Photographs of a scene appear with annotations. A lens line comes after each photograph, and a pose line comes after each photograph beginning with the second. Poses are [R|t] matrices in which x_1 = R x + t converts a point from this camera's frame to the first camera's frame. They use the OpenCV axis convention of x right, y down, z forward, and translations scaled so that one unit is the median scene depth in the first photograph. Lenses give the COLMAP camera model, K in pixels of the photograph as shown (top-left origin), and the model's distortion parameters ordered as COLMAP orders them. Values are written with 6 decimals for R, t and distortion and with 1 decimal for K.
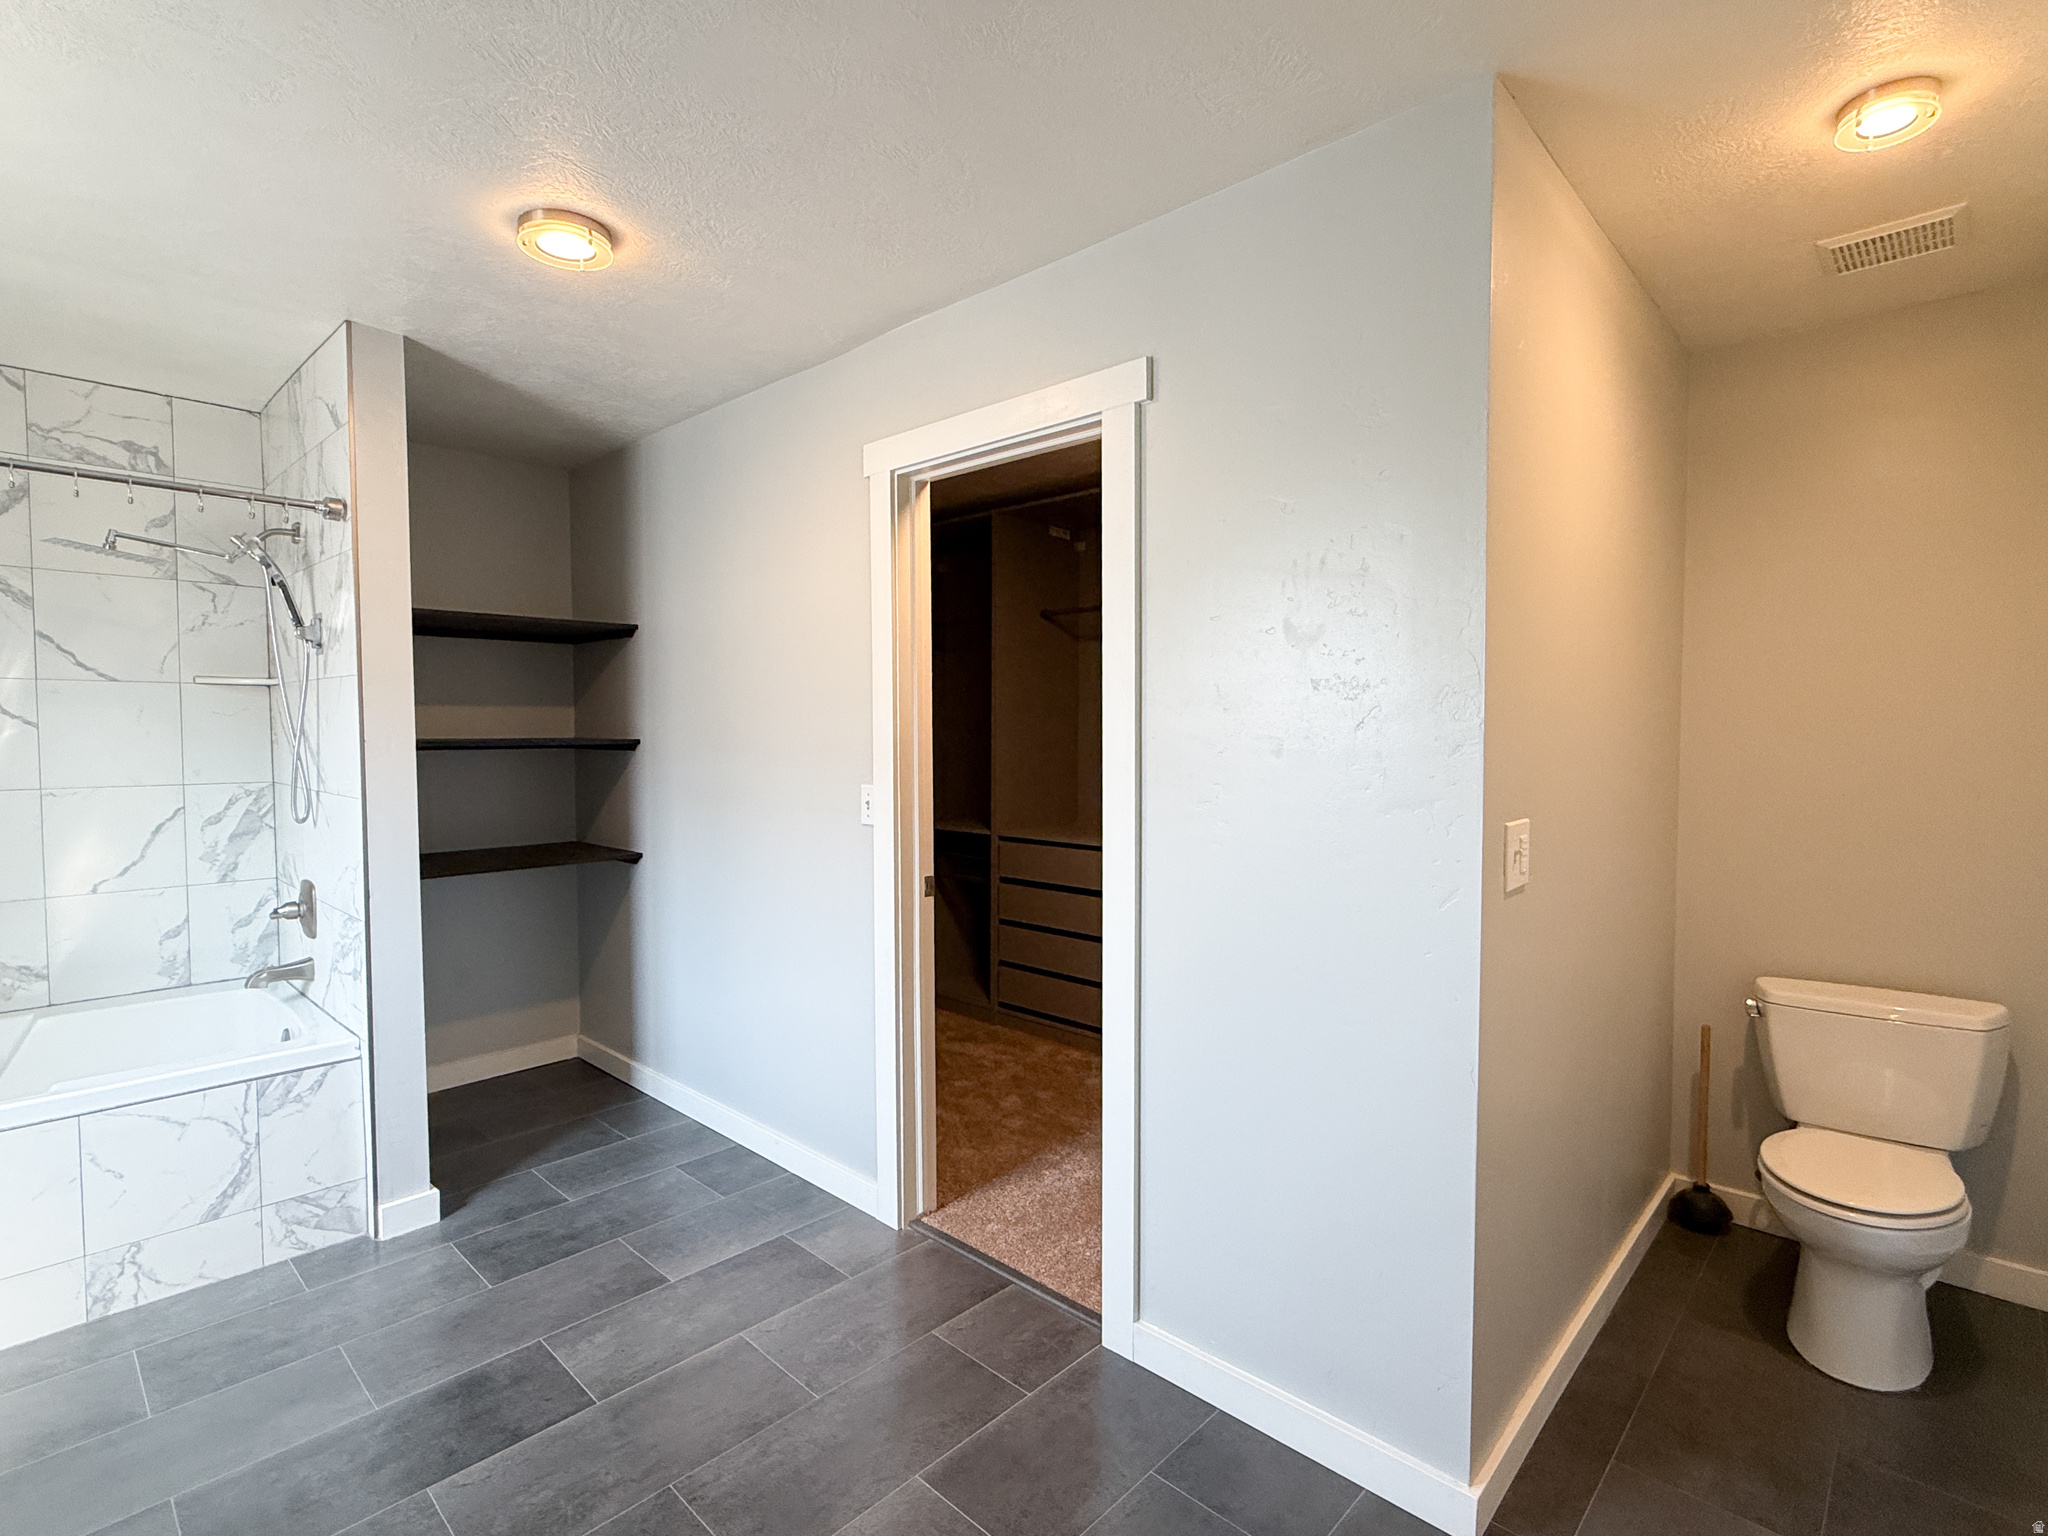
lens RADIAL K [[990.9, 0, 1024.0], [0, 990.9, 768.0], [0, 0, 1]] dist [-0.001790, 0.000017]
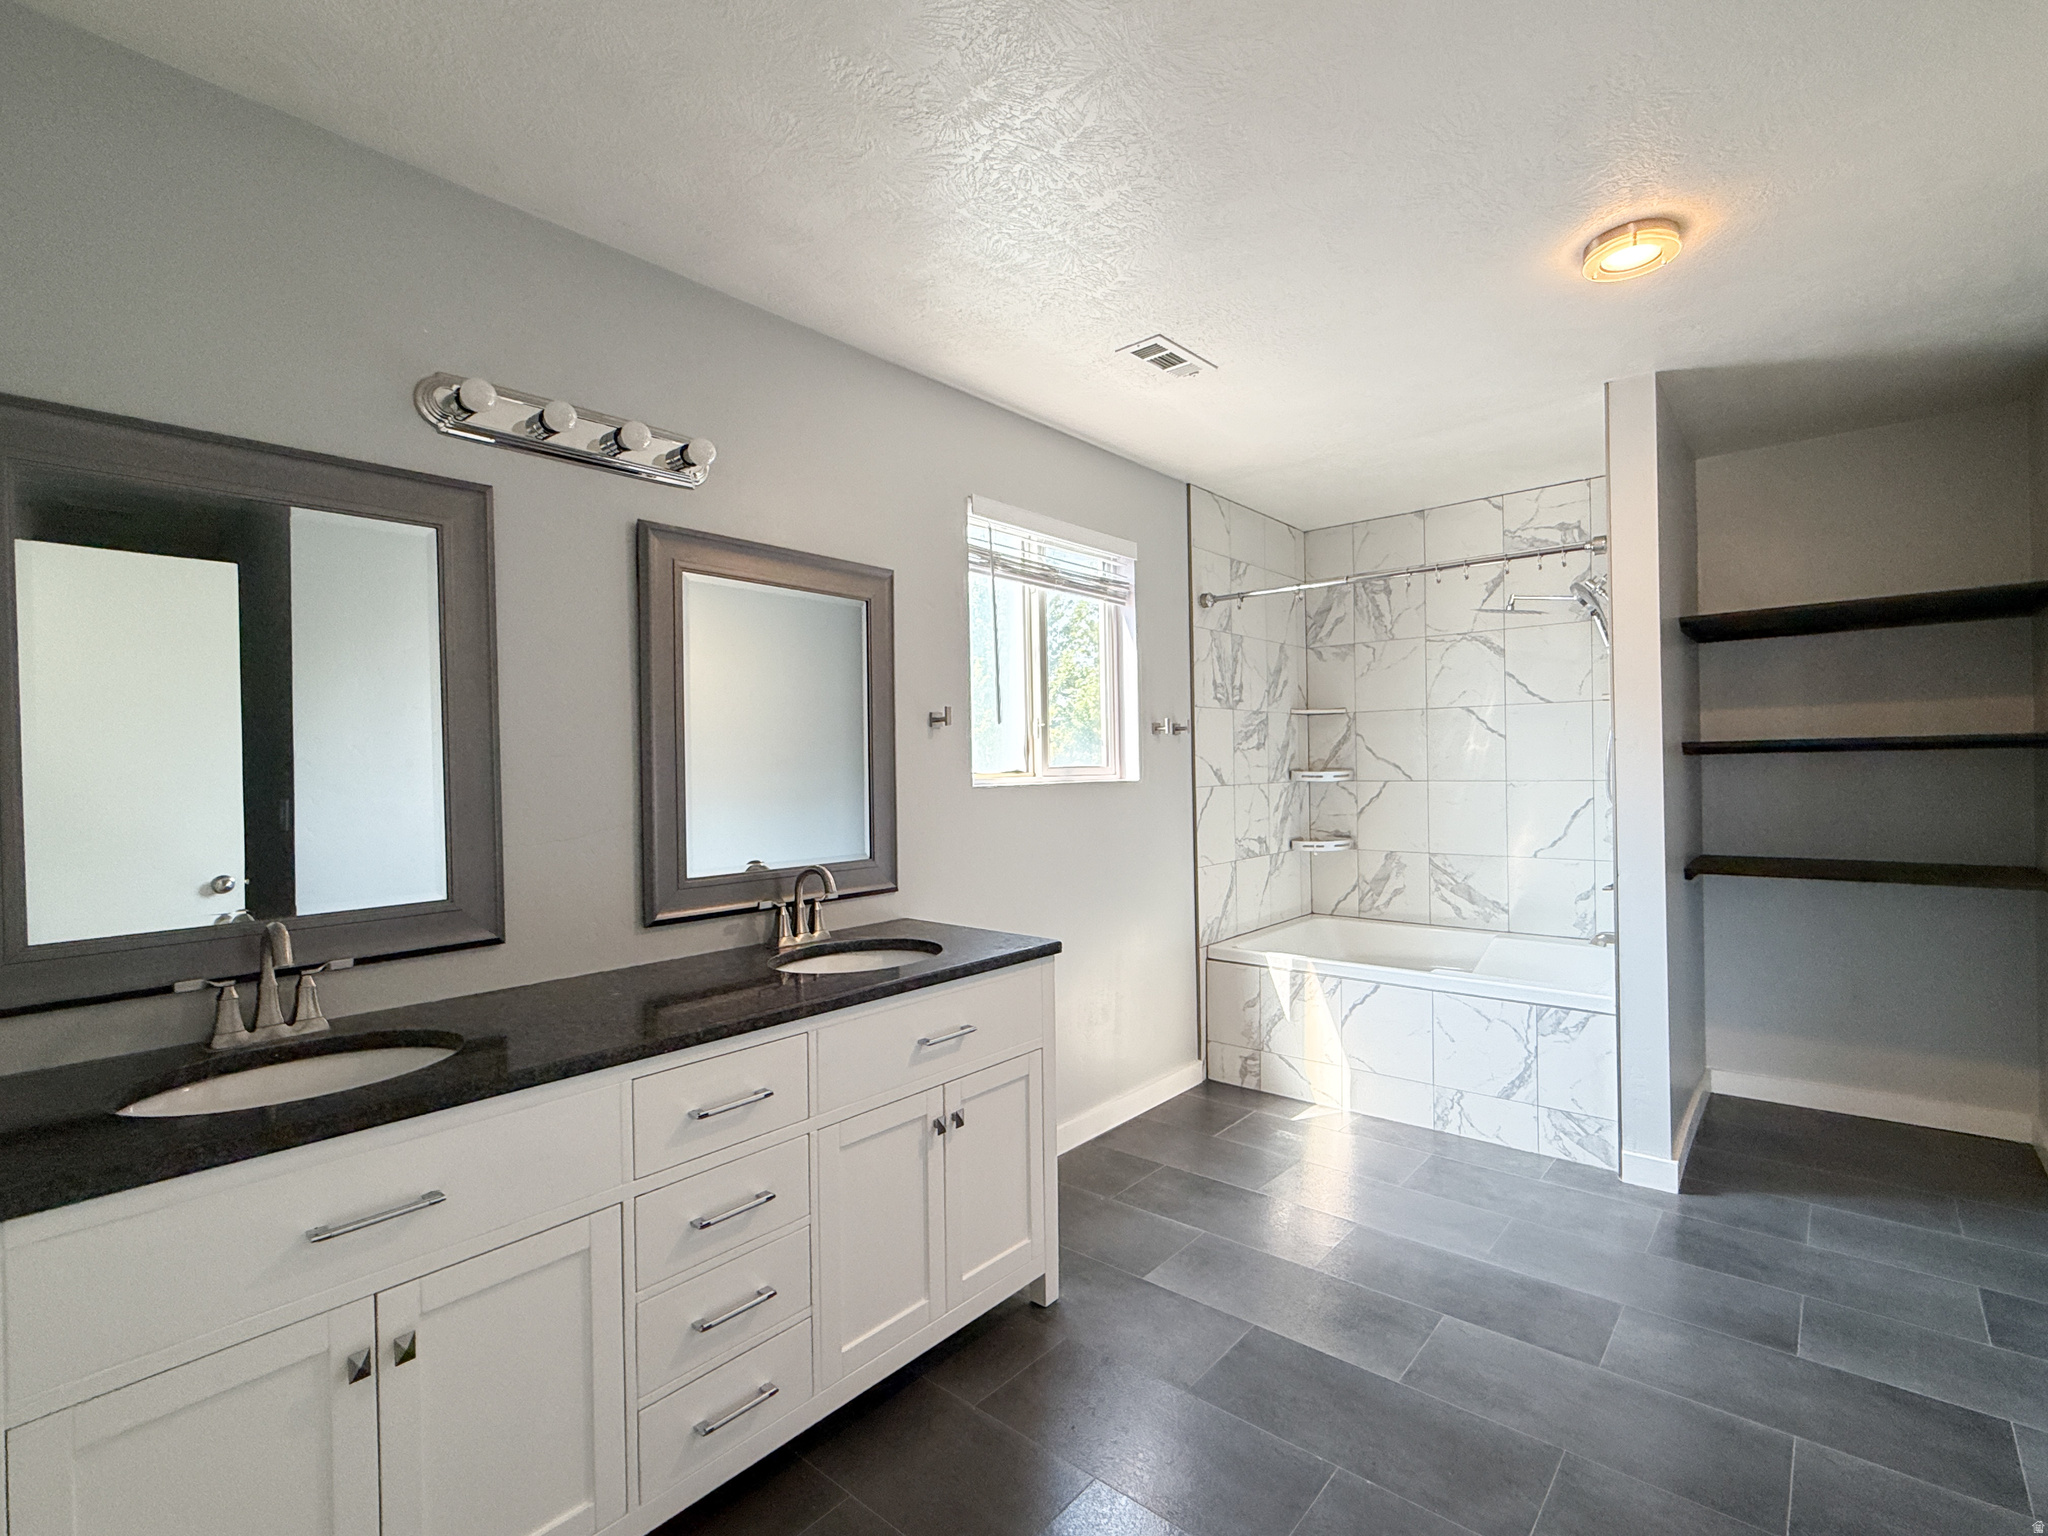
lens RADIAL K [[951.3, 0, 1024.0], [0, 951.3, 768.0], [0, 0, 1]] dist [0.000298, -0.001091]
pose [[0.047377, -0.000433, -0.998877, 0.412544], [-0.022262, 0.999751, -0.001489, 0.023196], [0.998629, 0.022307, 0.047356, 0.260391]]
